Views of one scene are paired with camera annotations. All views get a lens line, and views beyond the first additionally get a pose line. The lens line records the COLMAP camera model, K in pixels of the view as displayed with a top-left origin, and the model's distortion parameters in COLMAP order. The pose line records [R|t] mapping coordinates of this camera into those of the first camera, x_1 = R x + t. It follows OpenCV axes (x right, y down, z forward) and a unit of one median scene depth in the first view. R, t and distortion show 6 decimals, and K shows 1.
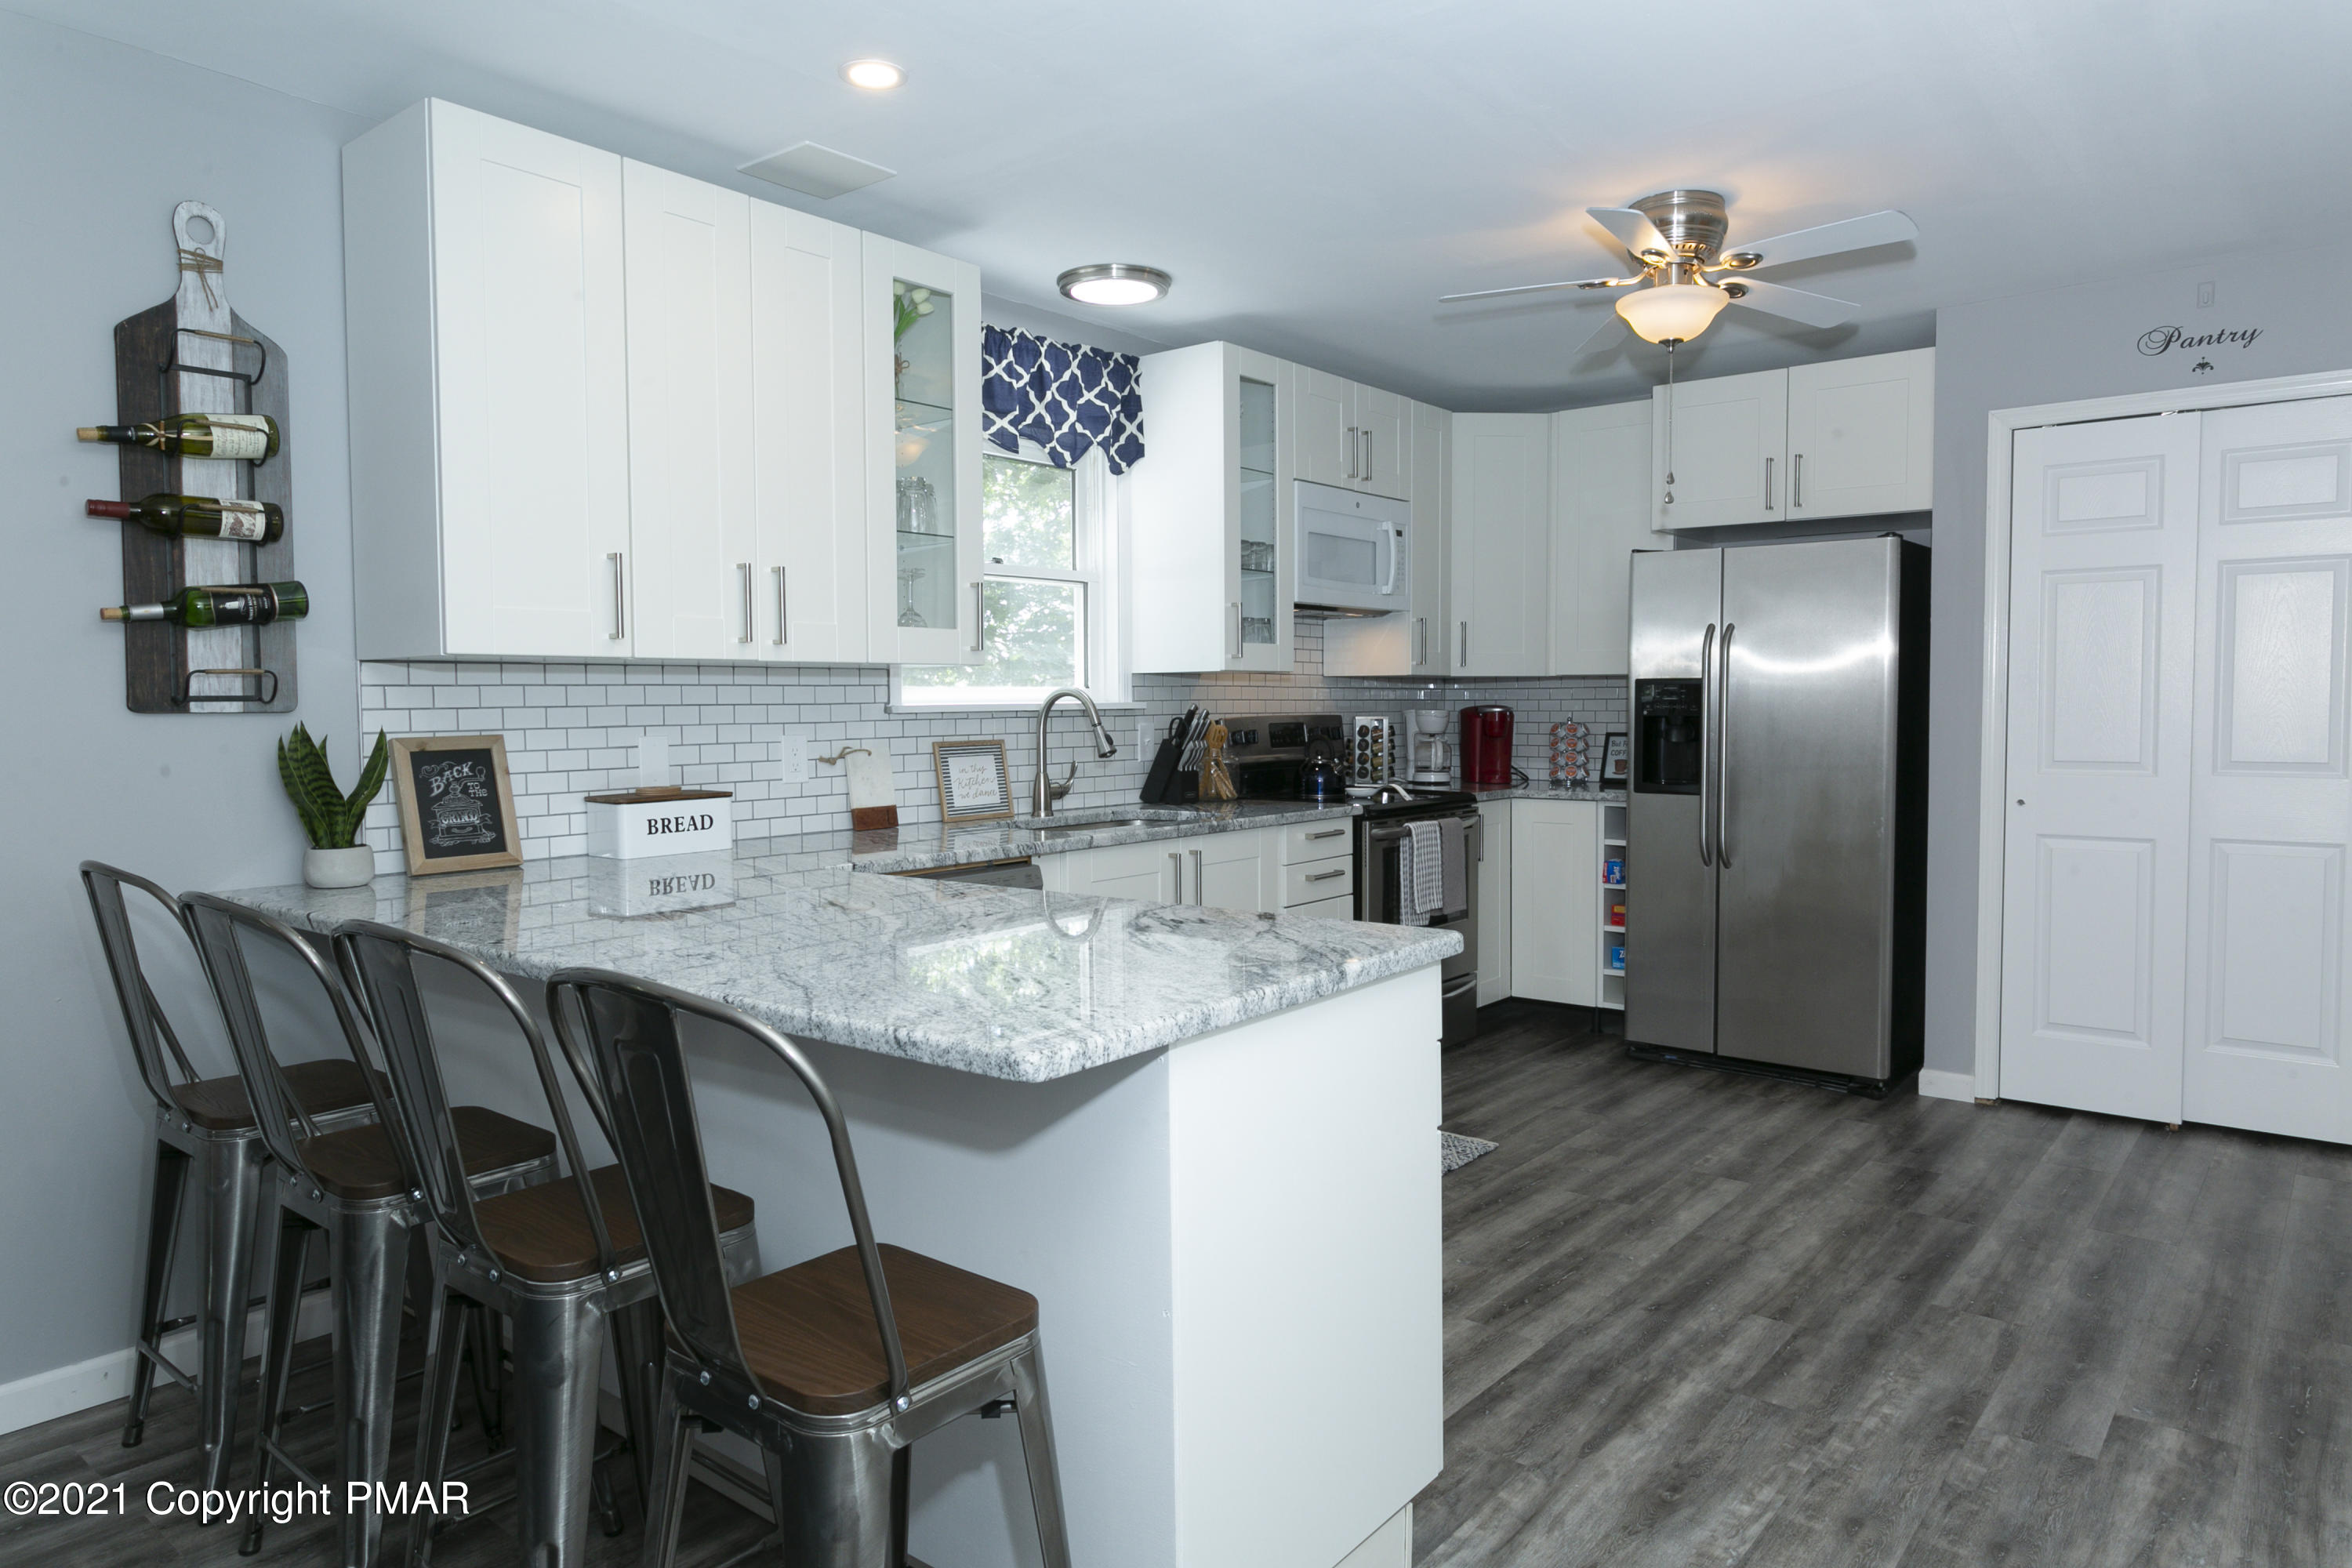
lens RADIAL K [[1409.8, 0, 1176.0], [0, 1409.8, 784.0], [0, 0, 1]] dist [0.001889, -0.000050]
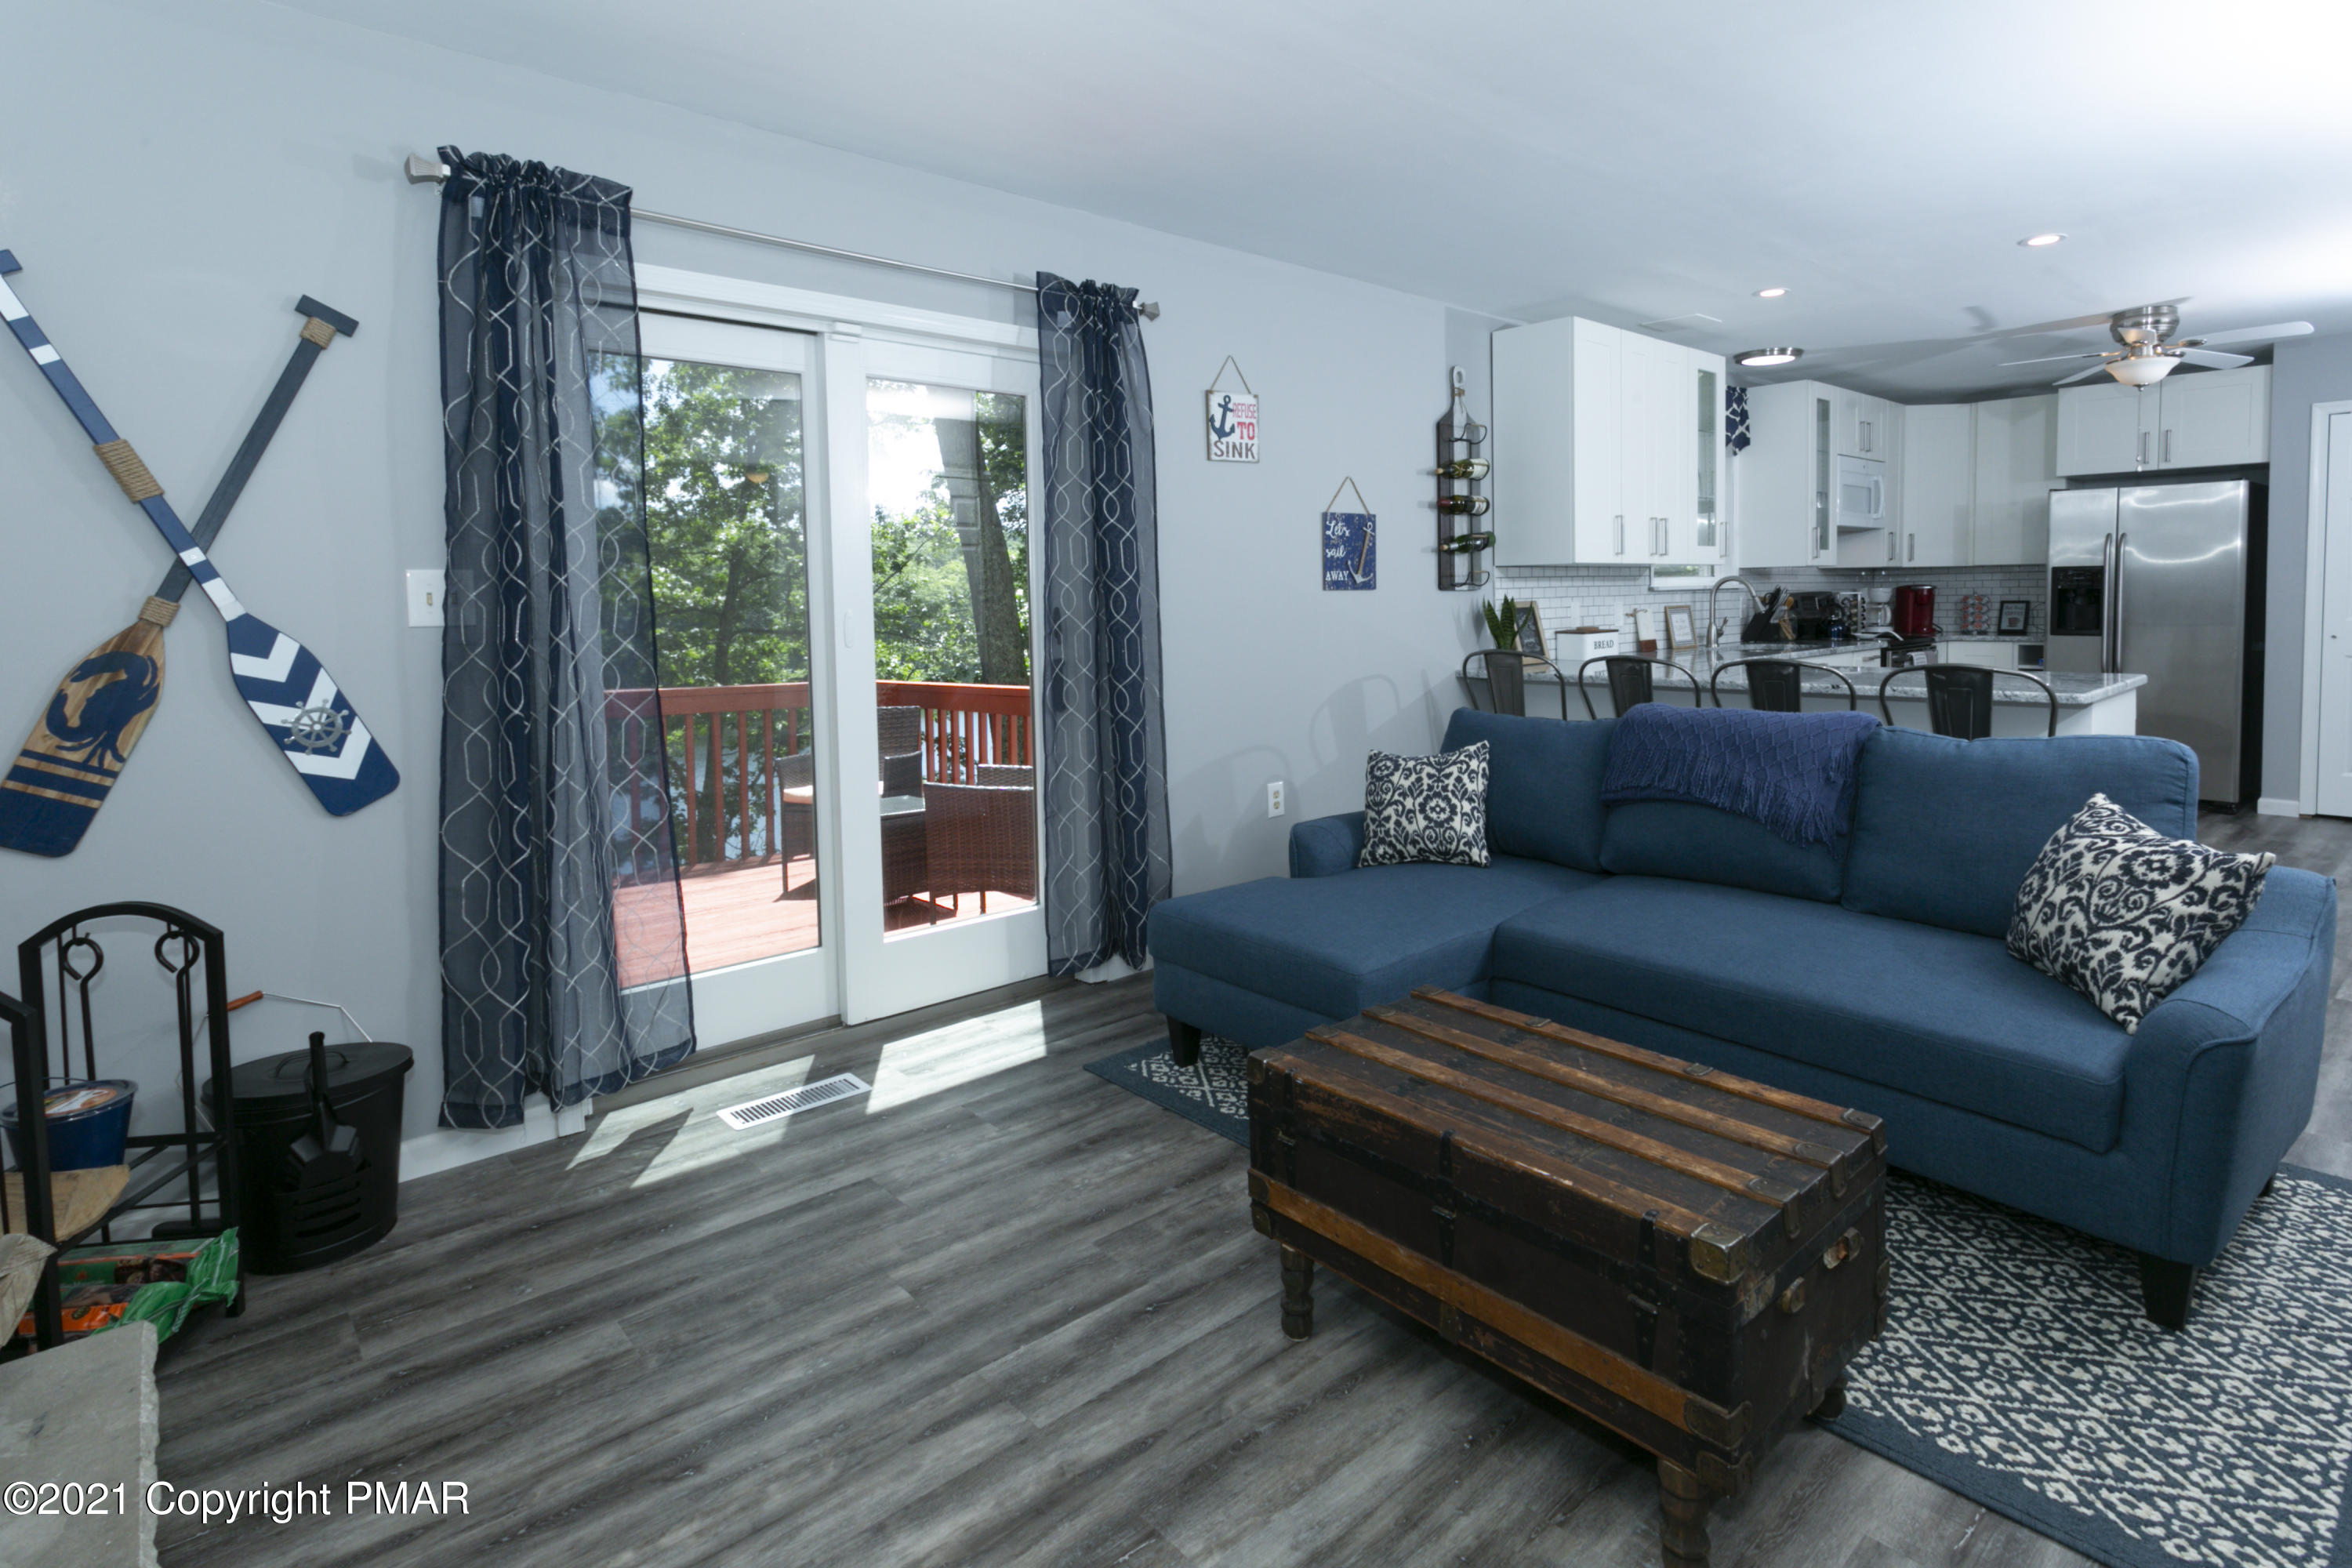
lens RADIAL K [[1150.0, 0, 1165.8], [0, 1150.0, 664.3], [0, 0, 1]] dist [0.001814, 0.000401]
pose [[0.986241, -0.000016, -0.165313, -0.530670], [0.000735, 0.999991, 0.004286, 0.037422], [0.165311, -0.004348, 0.986232, -0.568475]]
